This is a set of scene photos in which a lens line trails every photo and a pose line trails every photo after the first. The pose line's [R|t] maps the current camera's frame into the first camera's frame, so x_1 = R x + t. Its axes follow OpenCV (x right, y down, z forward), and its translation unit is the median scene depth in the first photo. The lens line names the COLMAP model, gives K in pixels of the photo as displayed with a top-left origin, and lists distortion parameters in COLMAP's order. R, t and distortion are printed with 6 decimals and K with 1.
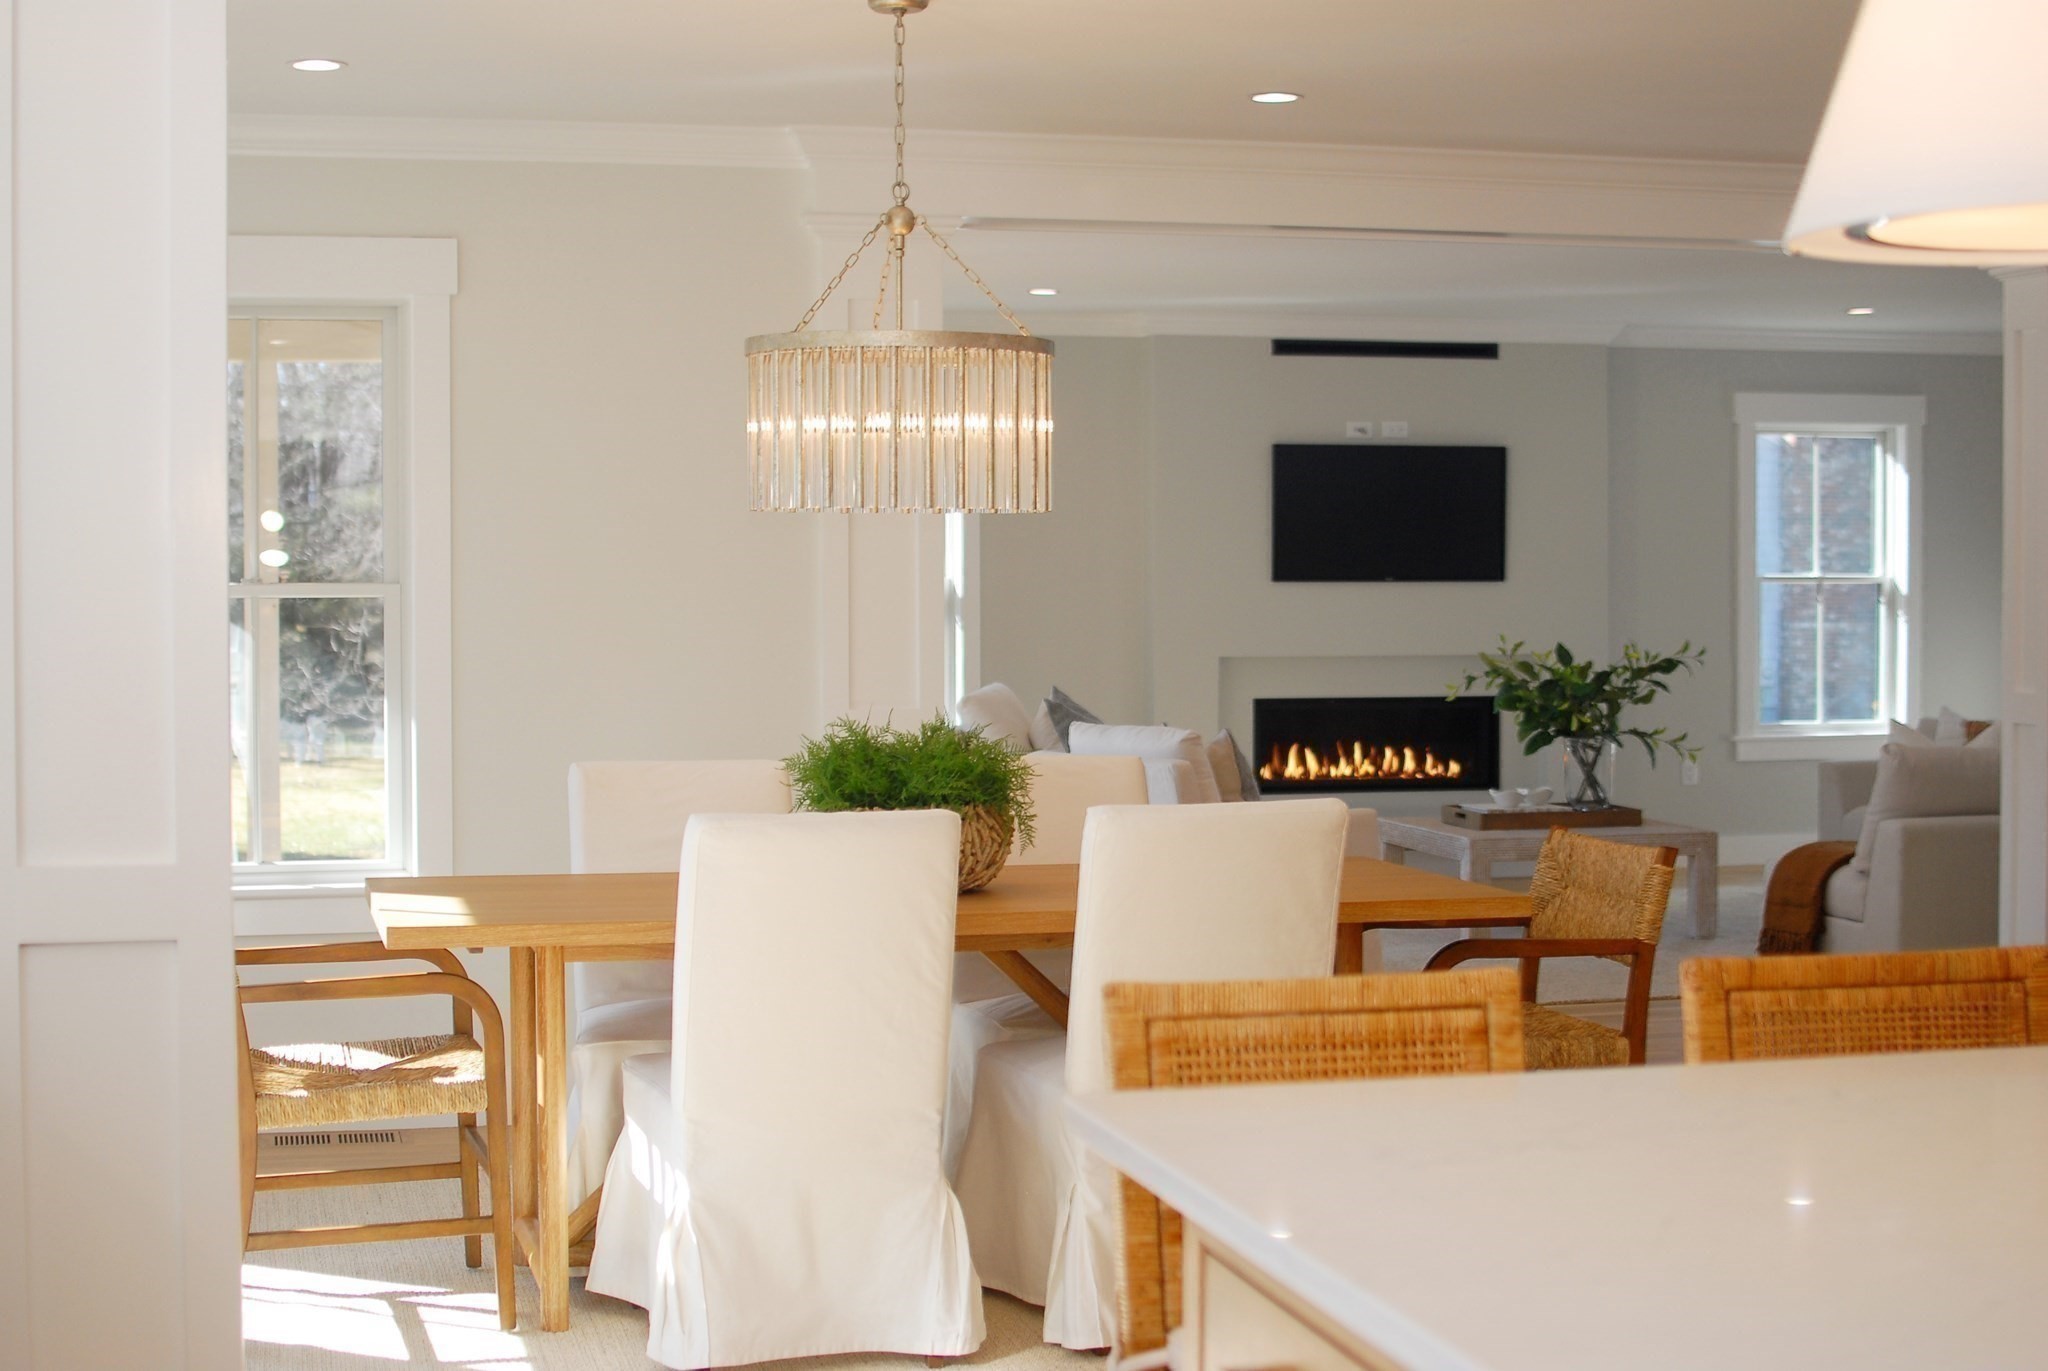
lens RADIAL K [[3133.9, 0, 1024.0], [0, 3133.9, 685.5], [0, 0, 1]] dist [0.002803, 0.066384]
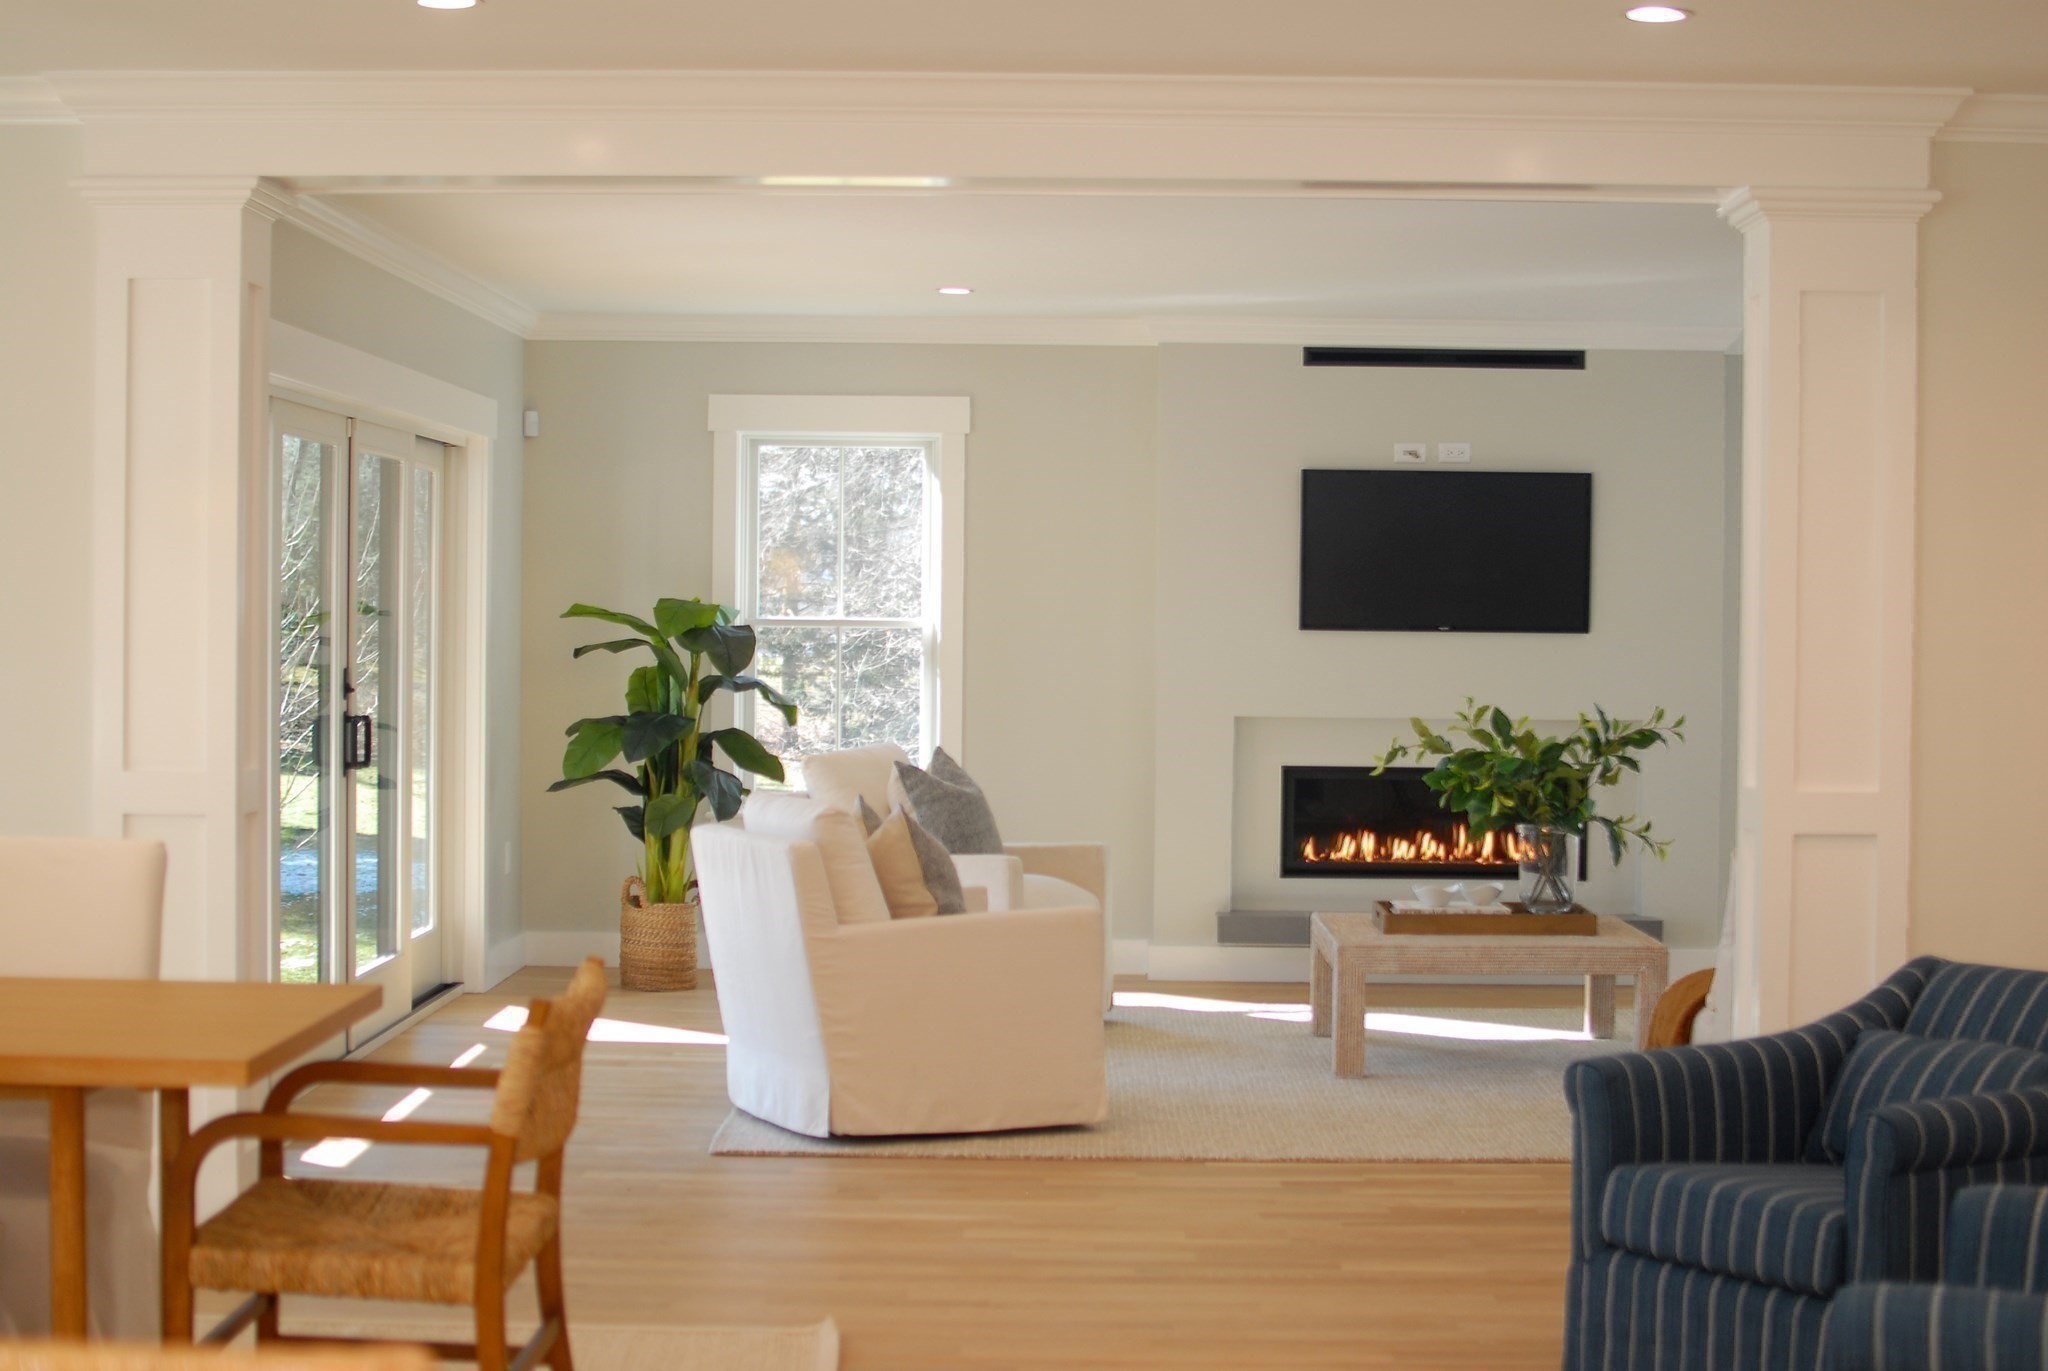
lens RADIAL K [[3133.9, 0, 1024.0], [0, 3133.9, 685.5], [0, 0, 1]] dist [0.002803, 0.066384]
pose [[0.968636, 0.017015, -0.247902, 0.249977], [-0.021108, 0.999681, -0.013861, -0.005314], [0.247587, 0.018659, 0.968686, 0.175226]]
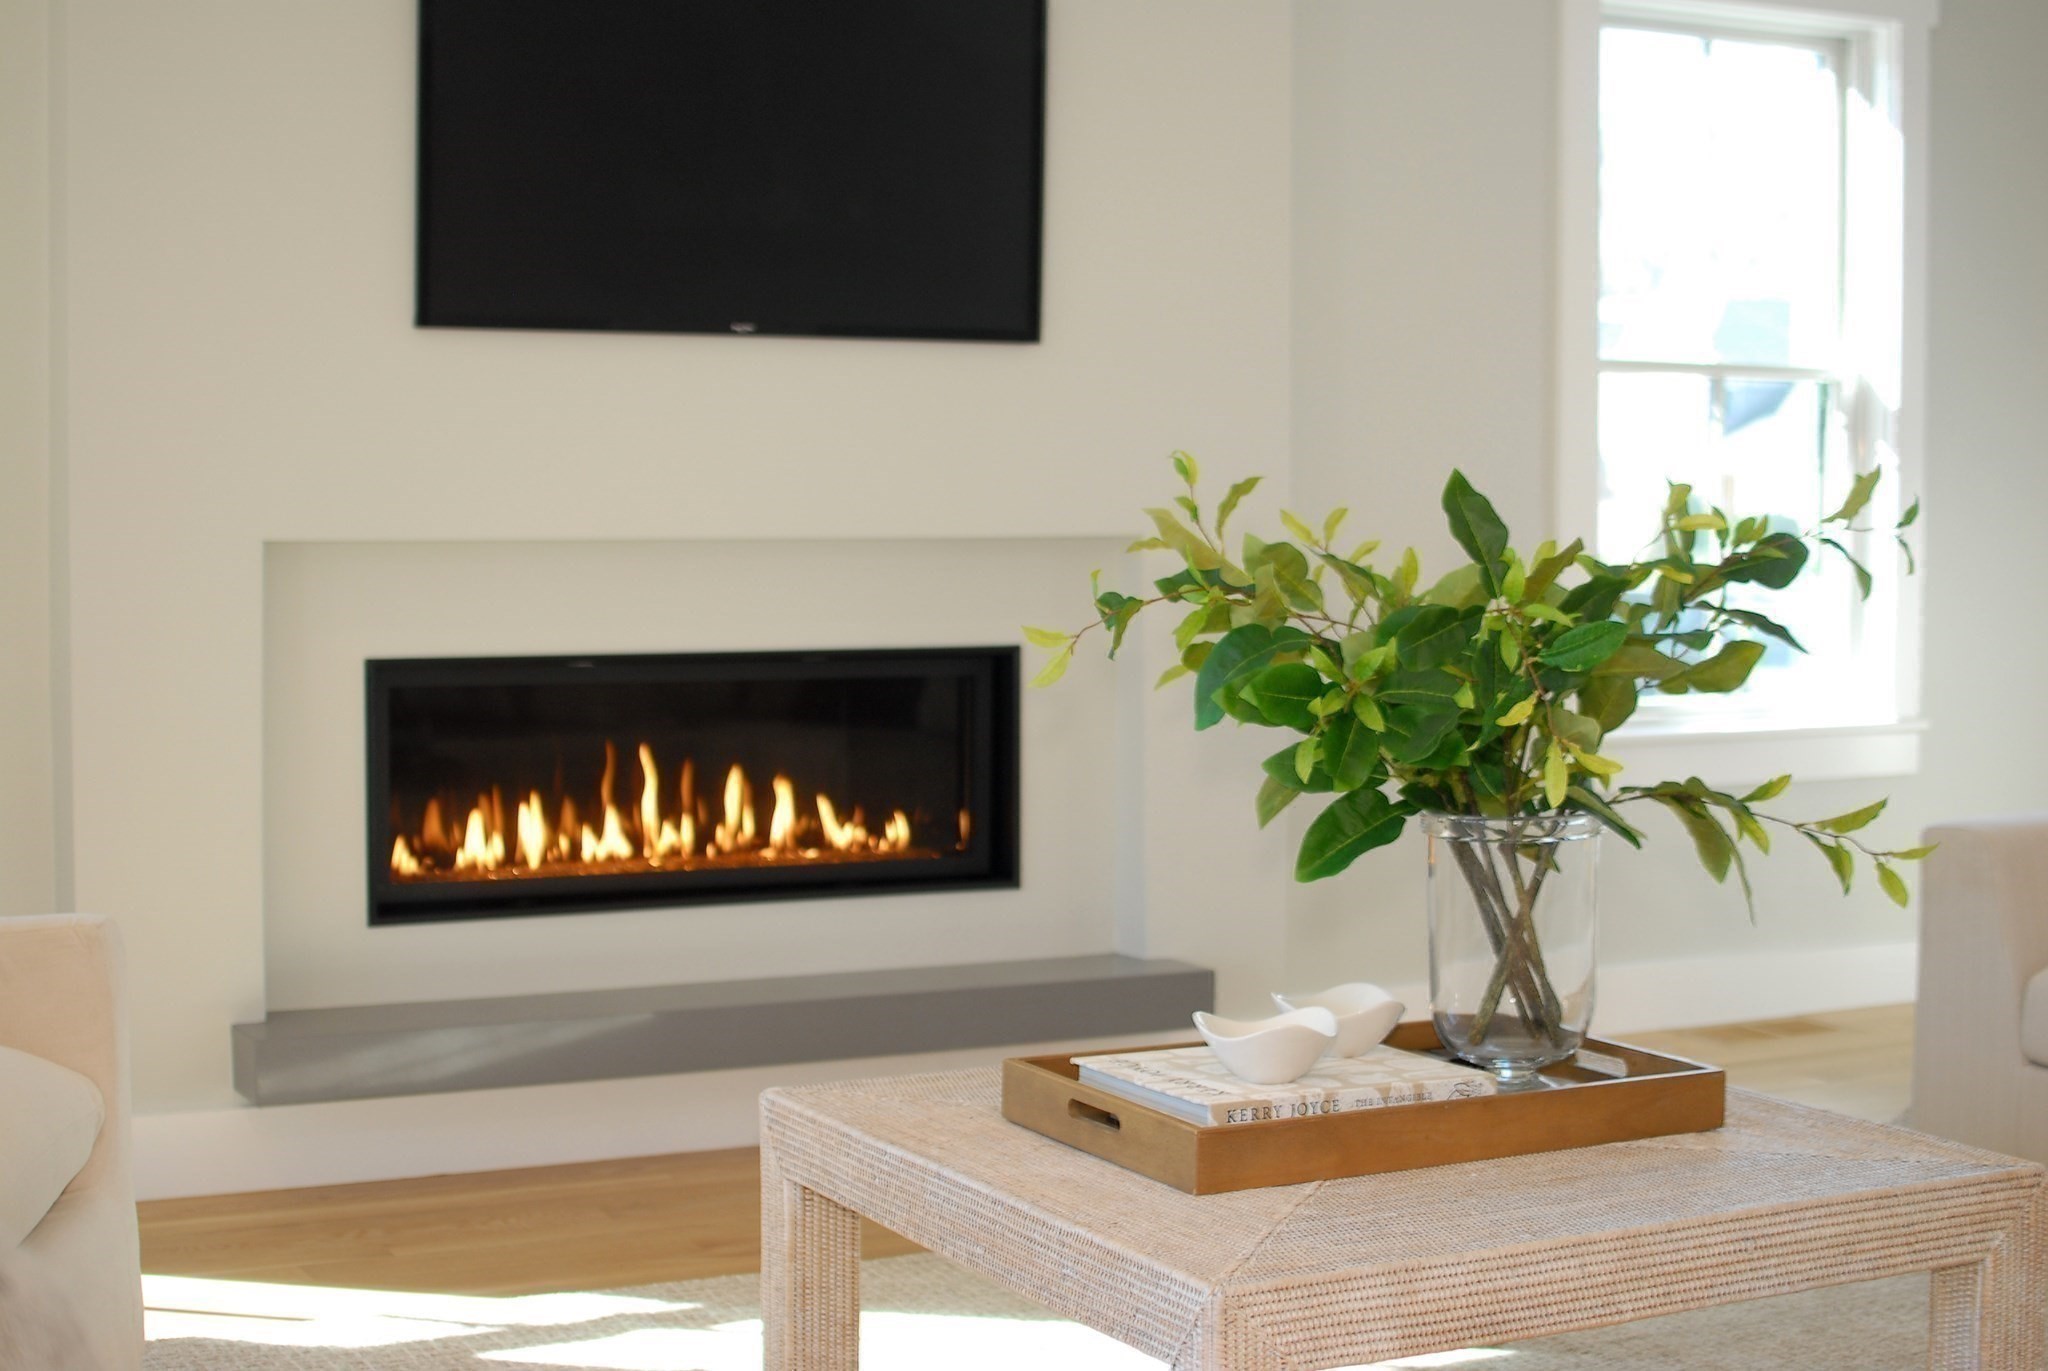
lens RADIAL K [[3133.9, 0, 1024.0], [0, 3133.9, 685.5], [0, 0, 1]] dist [0.002803, 0.066384]
pose [[0.969609, -0.006689, 0.244568, 0.067939], [0.000590, 0.999687, 0.025006, -0.001993], [-0.244659, -0.024102, 0.969310, 0.736006]]
